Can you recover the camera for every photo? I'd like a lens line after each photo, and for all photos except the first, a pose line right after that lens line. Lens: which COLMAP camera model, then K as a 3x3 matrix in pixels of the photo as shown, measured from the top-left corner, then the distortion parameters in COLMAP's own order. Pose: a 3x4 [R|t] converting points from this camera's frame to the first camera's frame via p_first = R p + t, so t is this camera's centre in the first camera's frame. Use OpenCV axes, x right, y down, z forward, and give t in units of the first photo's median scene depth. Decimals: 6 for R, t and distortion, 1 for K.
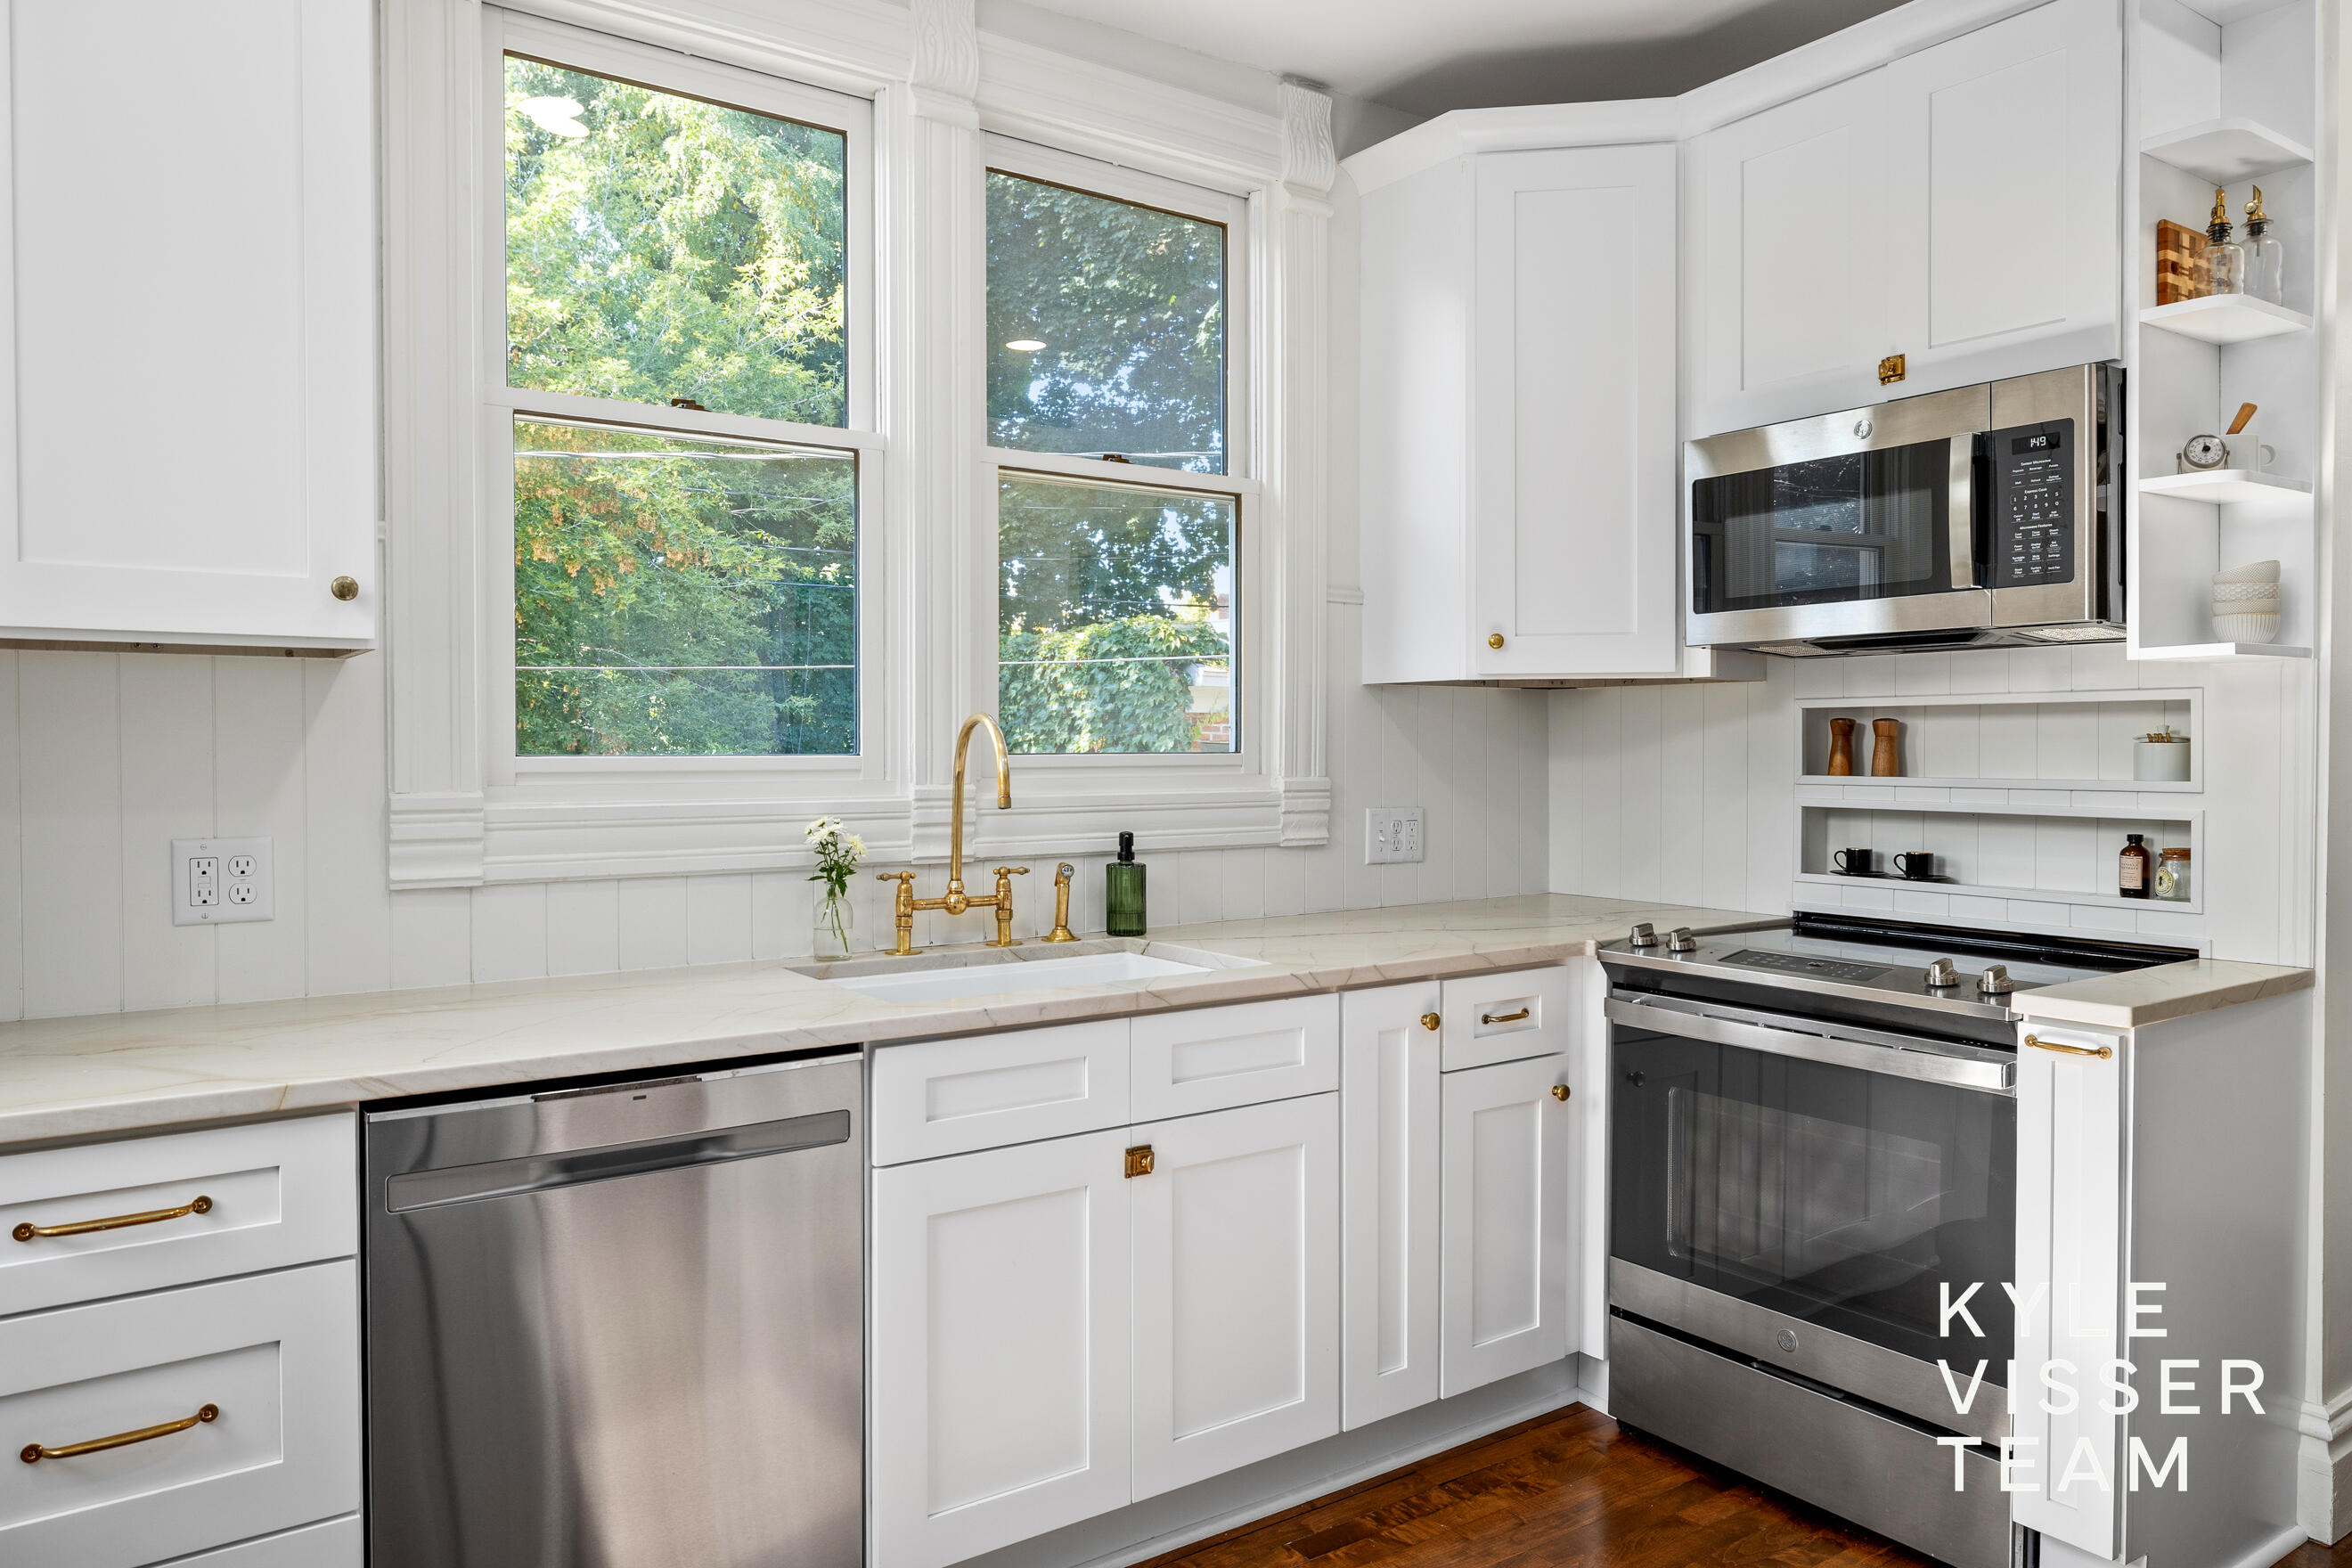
lens RADIAL K [[1579.9, 0, 1157.7], [0, 1579.9, 774.0], [0, 0, 1]] dist [0.044900, -0.000188]
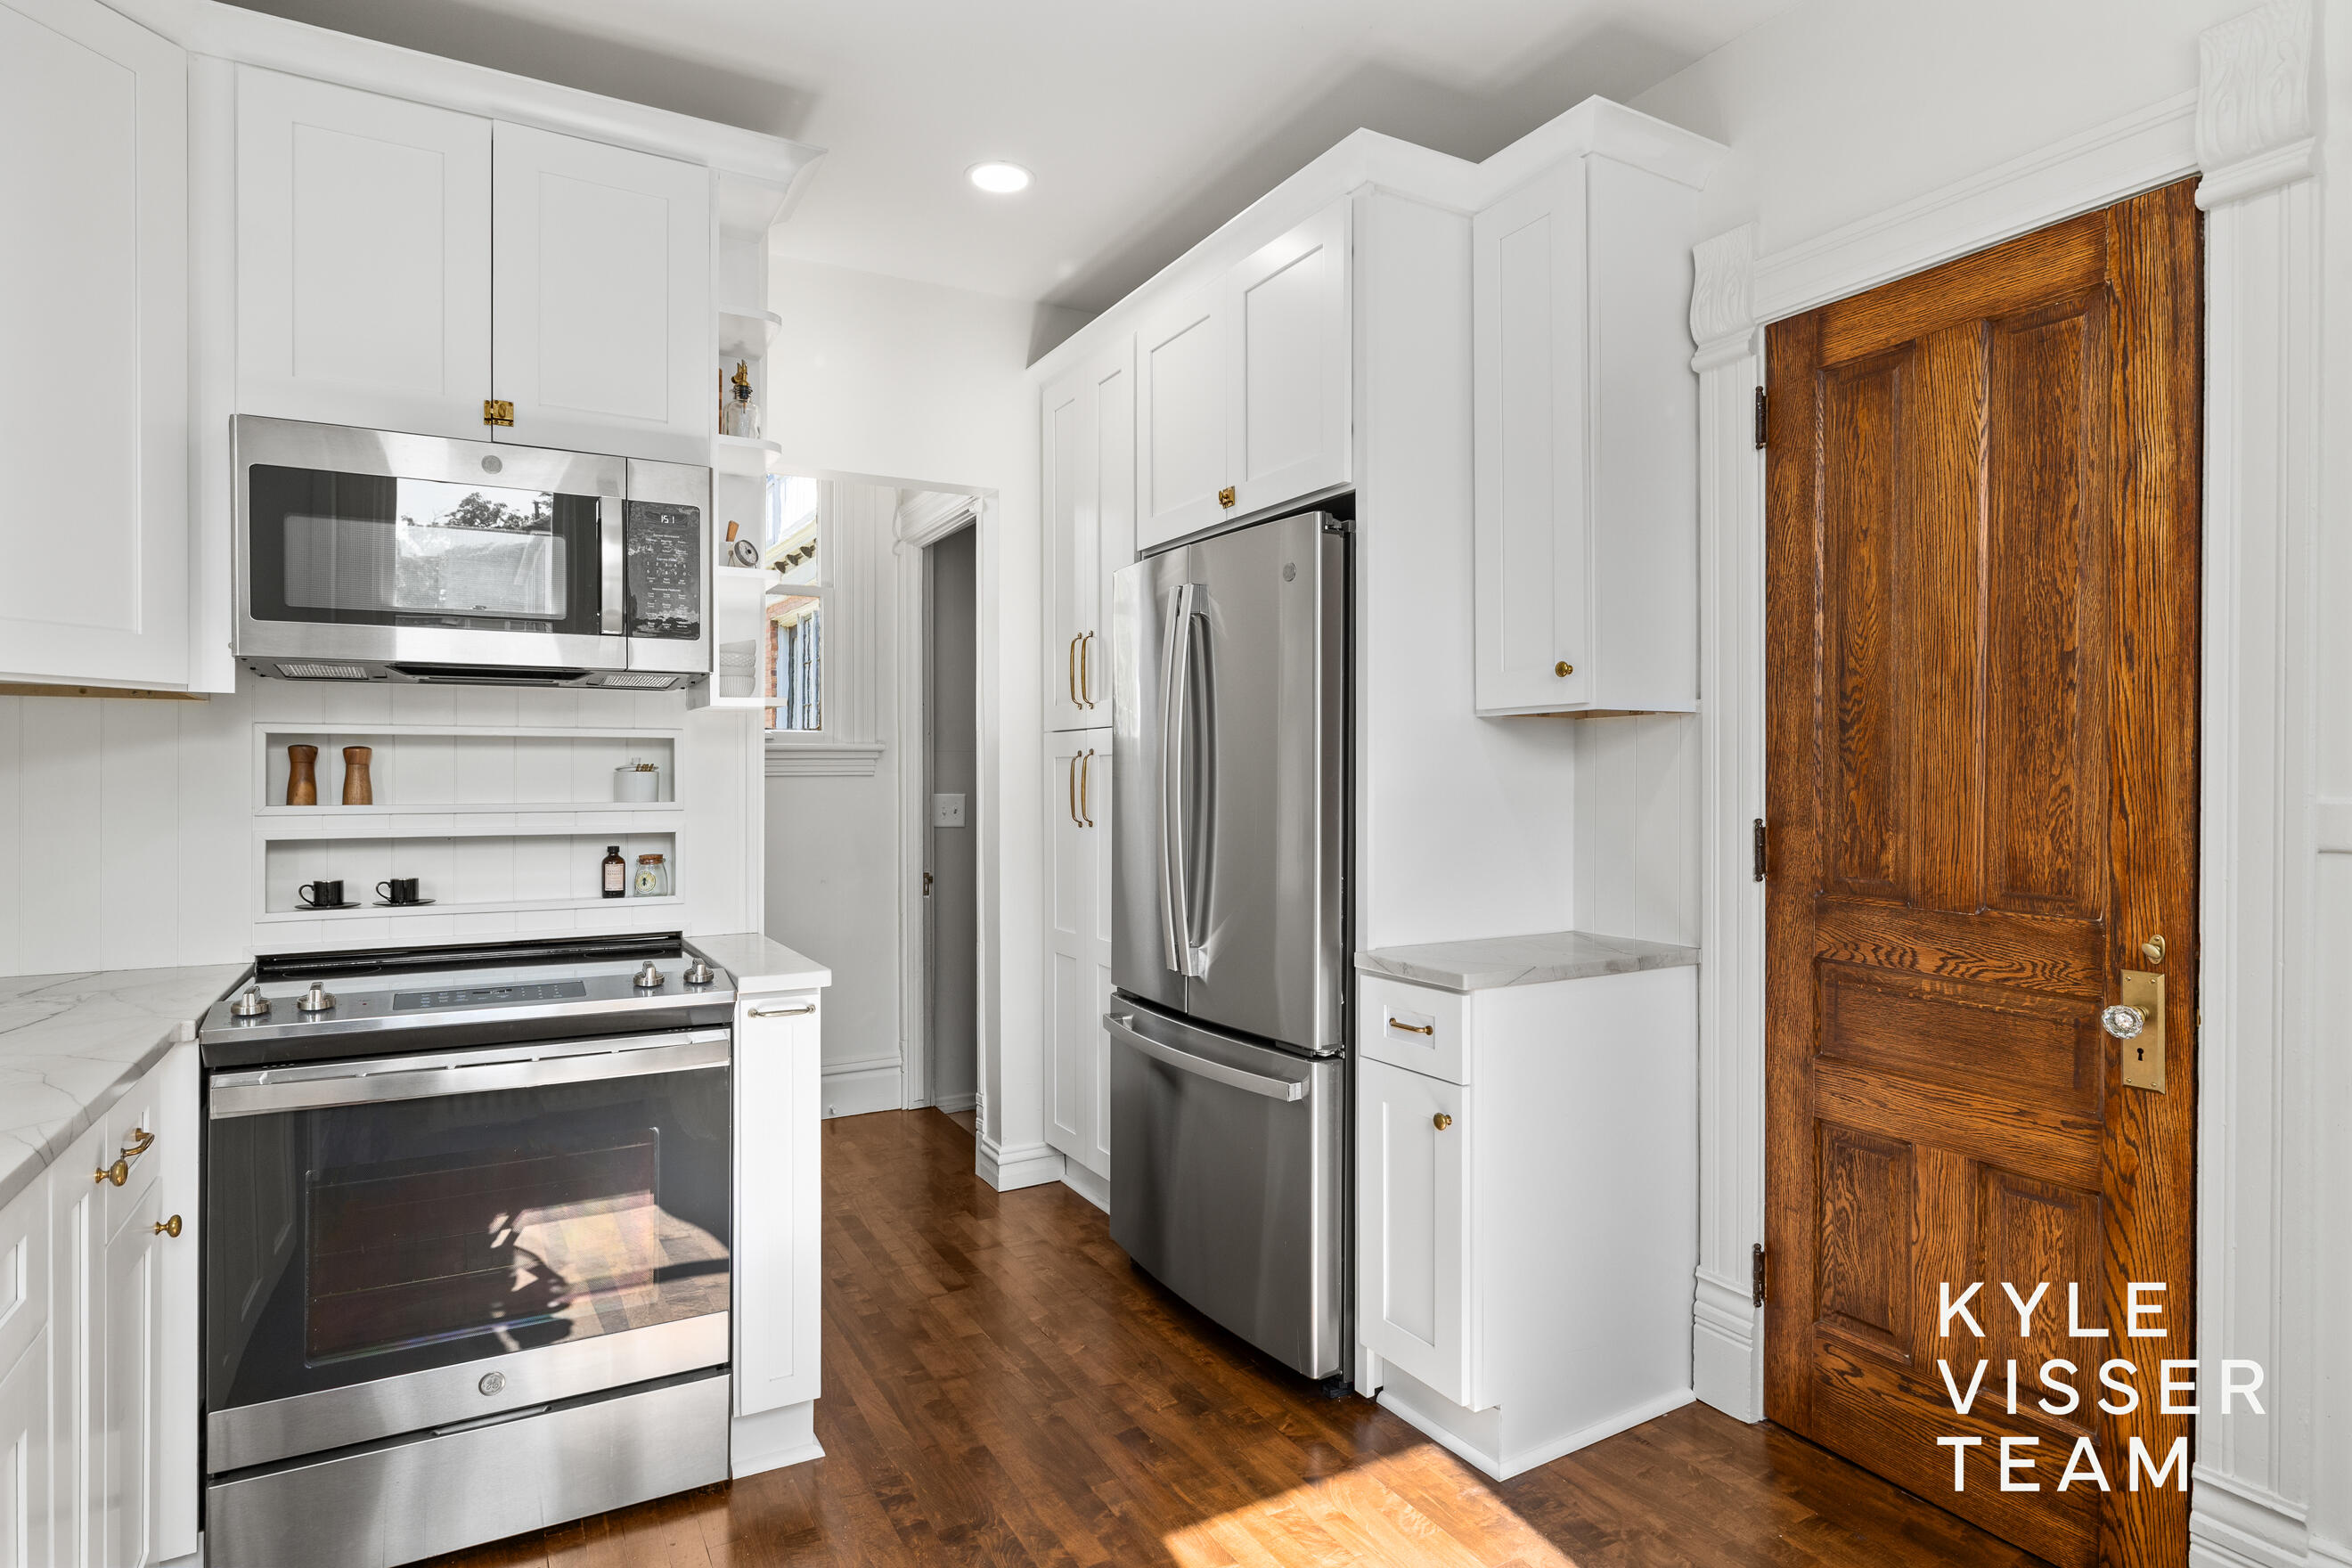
lens RADIAL K [[1241.1, 0, 1162.2], [0, 1241.1, 782.5], [0, 0, 1]] dist [-0.001706, -0.002536]
pose [[0.096519, 0.000578, 0.995331, -0.358241], [0.018269, 0.999830, -0.002352, -0.001755], [-0.995163, 0.018411, 0.096492, 0.577886]]
